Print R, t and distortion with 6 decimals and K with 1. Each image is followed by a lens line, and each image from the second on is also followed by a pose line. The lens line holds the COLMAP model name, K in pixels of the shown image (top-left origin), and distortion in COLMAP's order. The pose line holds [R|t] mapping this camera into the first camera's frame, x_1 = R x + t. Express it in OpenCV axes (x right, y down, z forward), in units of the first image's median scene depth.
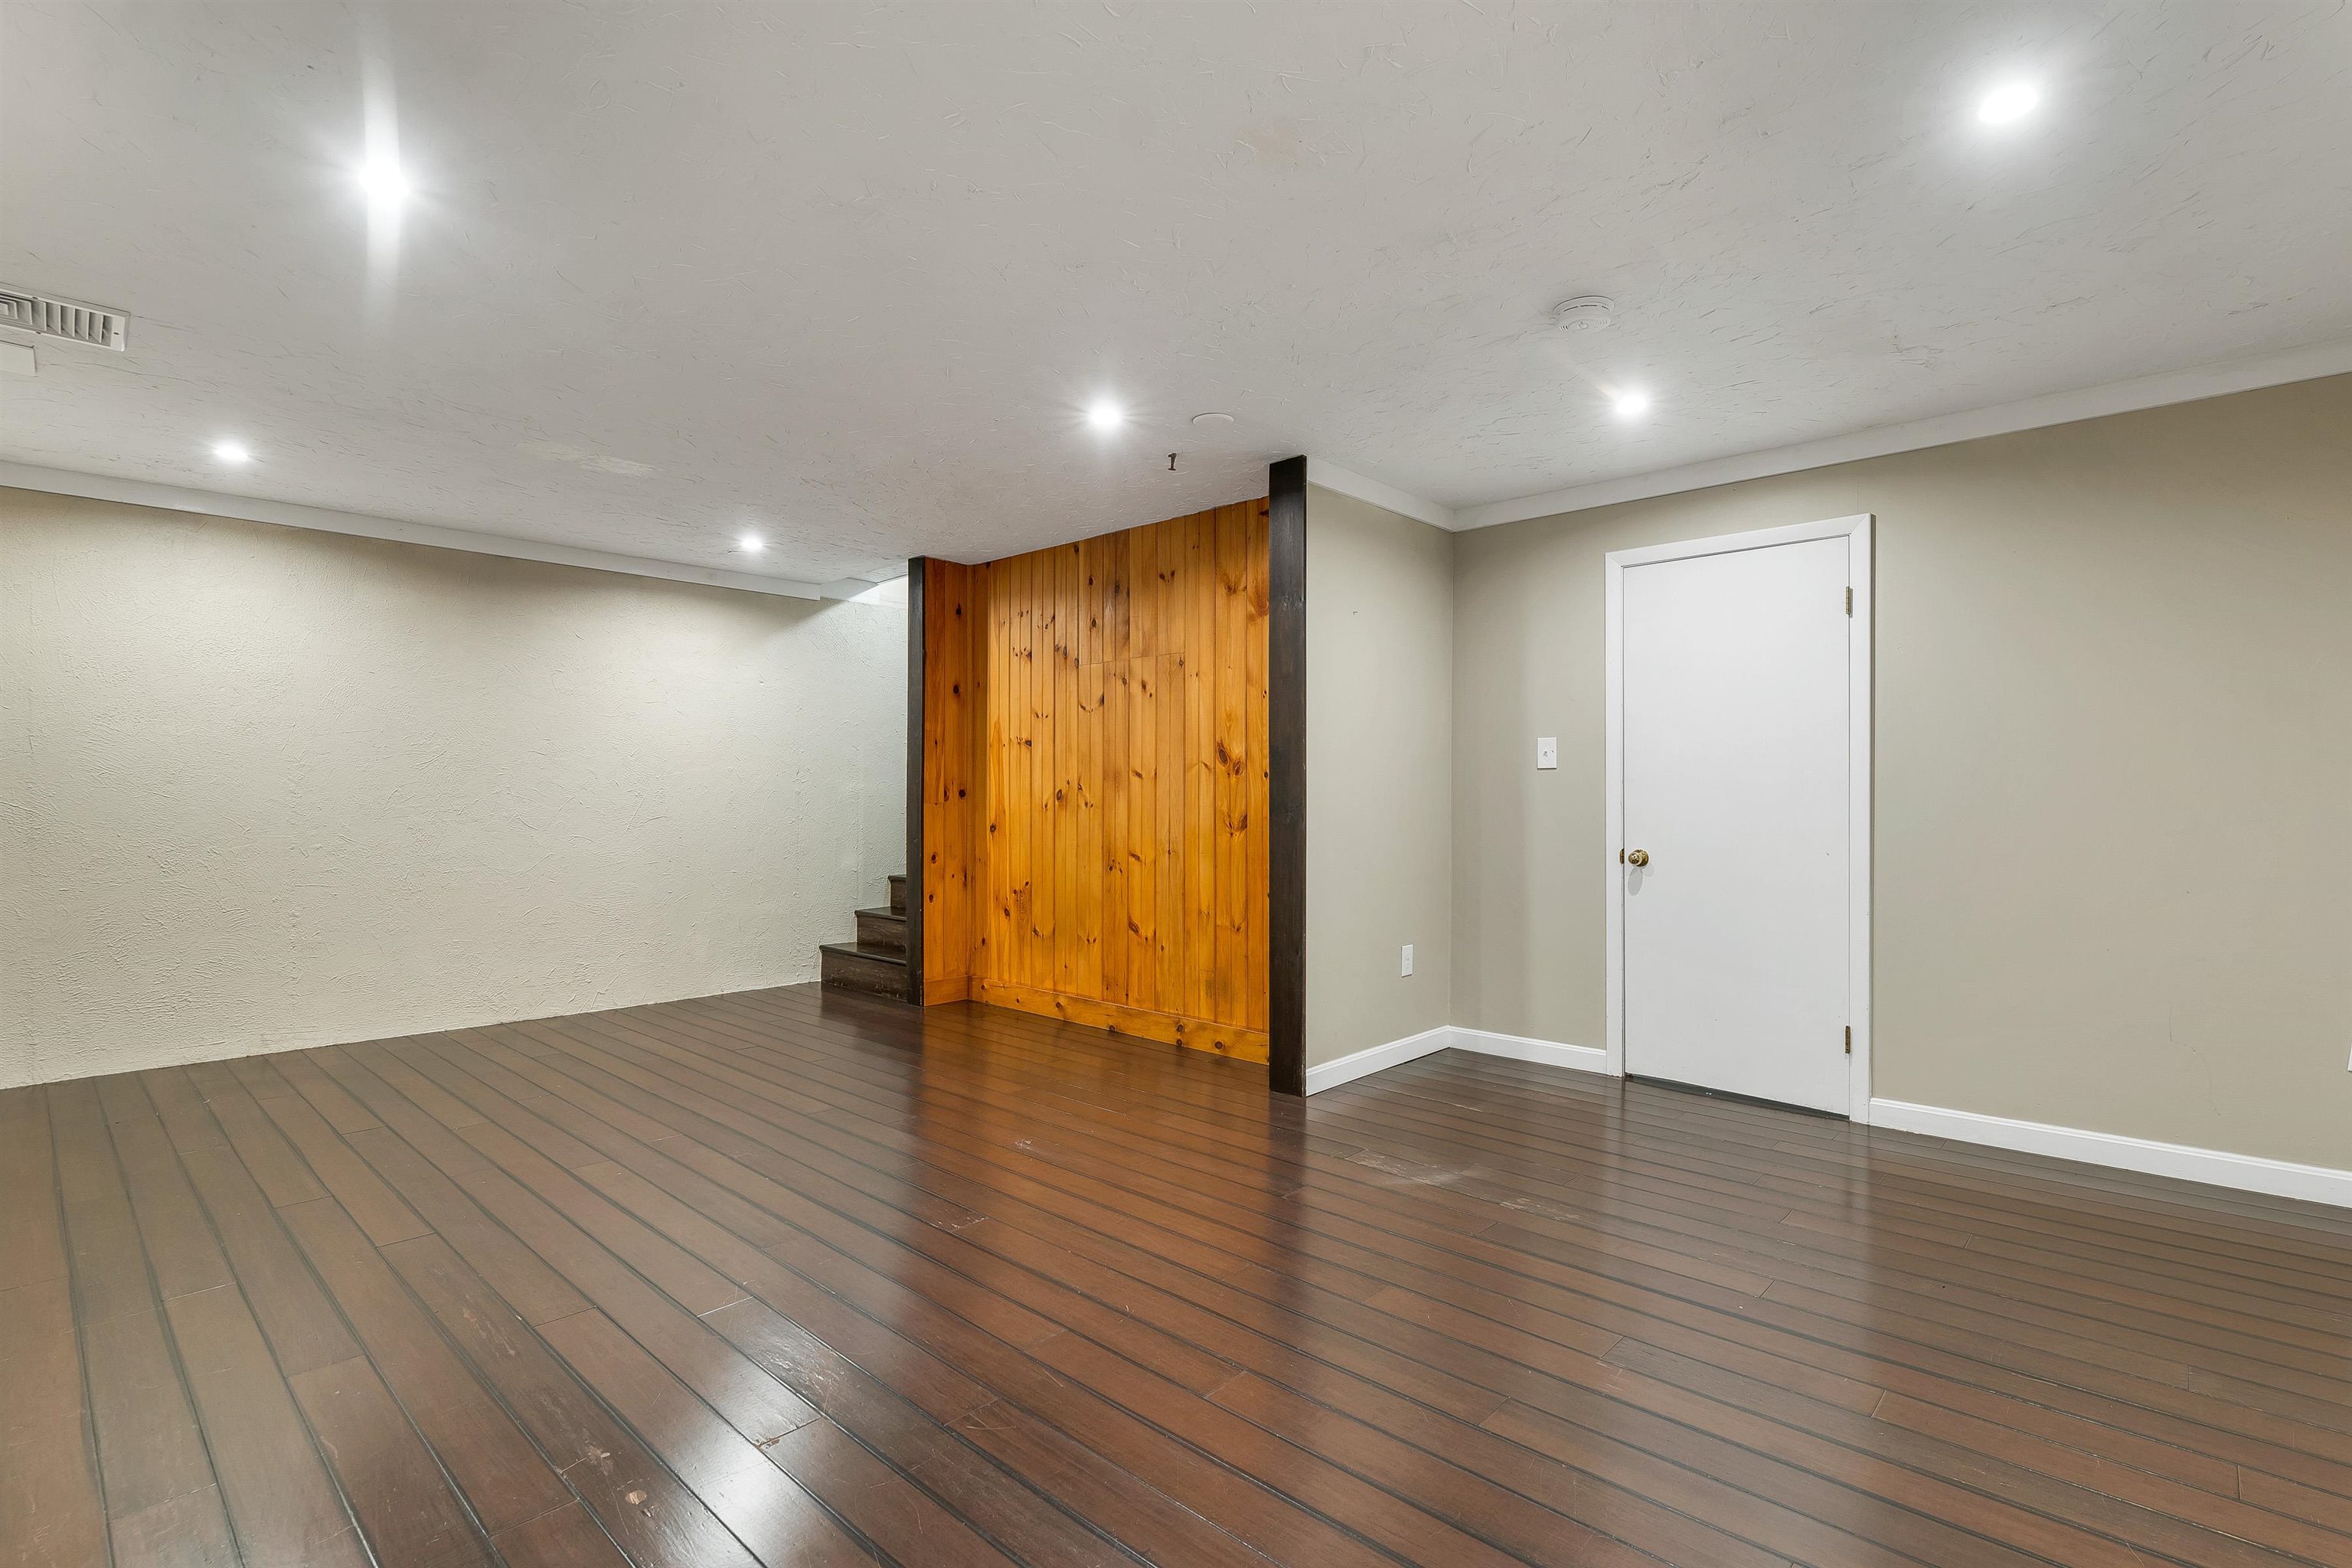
lens RADIAL K [[1101.5, 0, 1165.9], [0, 1101.5, 794.7], [0, 0, 1]] dist [-0.000118, -0.000009]
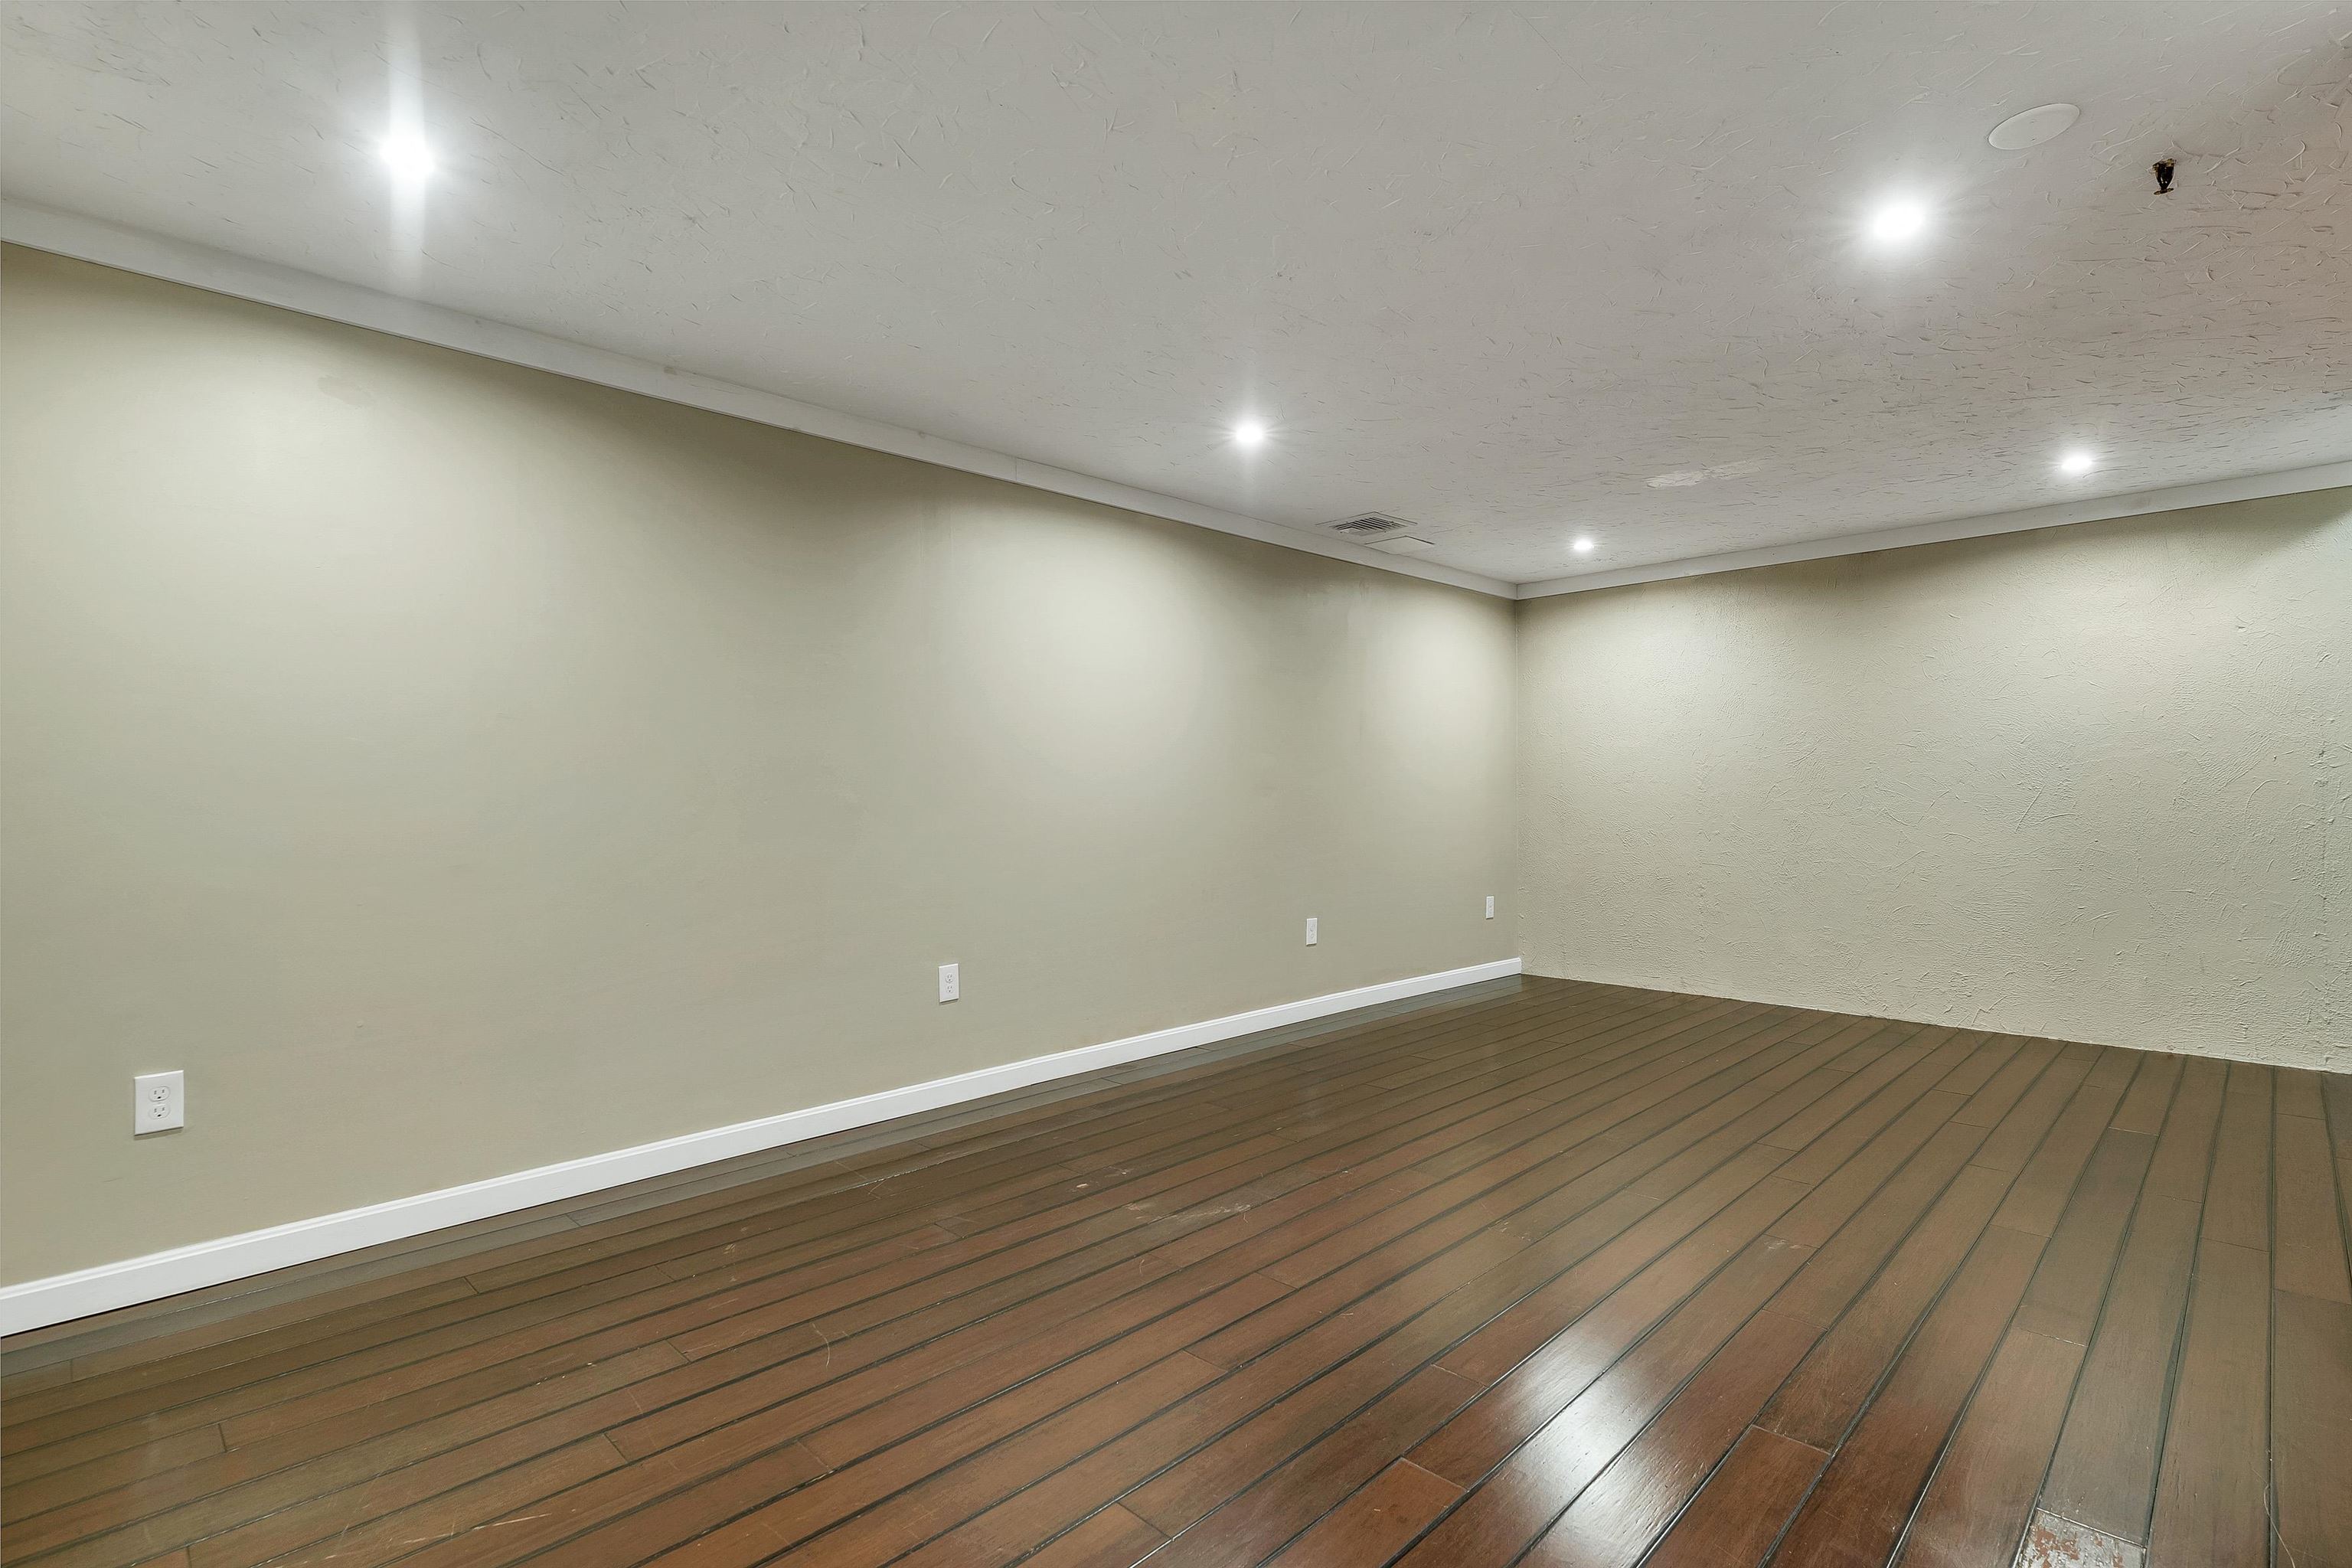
lens RADIAL K [[1101.5, 0, 1165.9], [0, 1101.5, 784.7], [0, 0, 1]] dist [-0.000118, -0.000009]
pose [[-0.026068, -0.008871, -0.999621, 0.442034], [0.004951, 0.999947, -0.009003, 0.002058], [0.999648, -0.005183, -0.026022, 0.403734]]
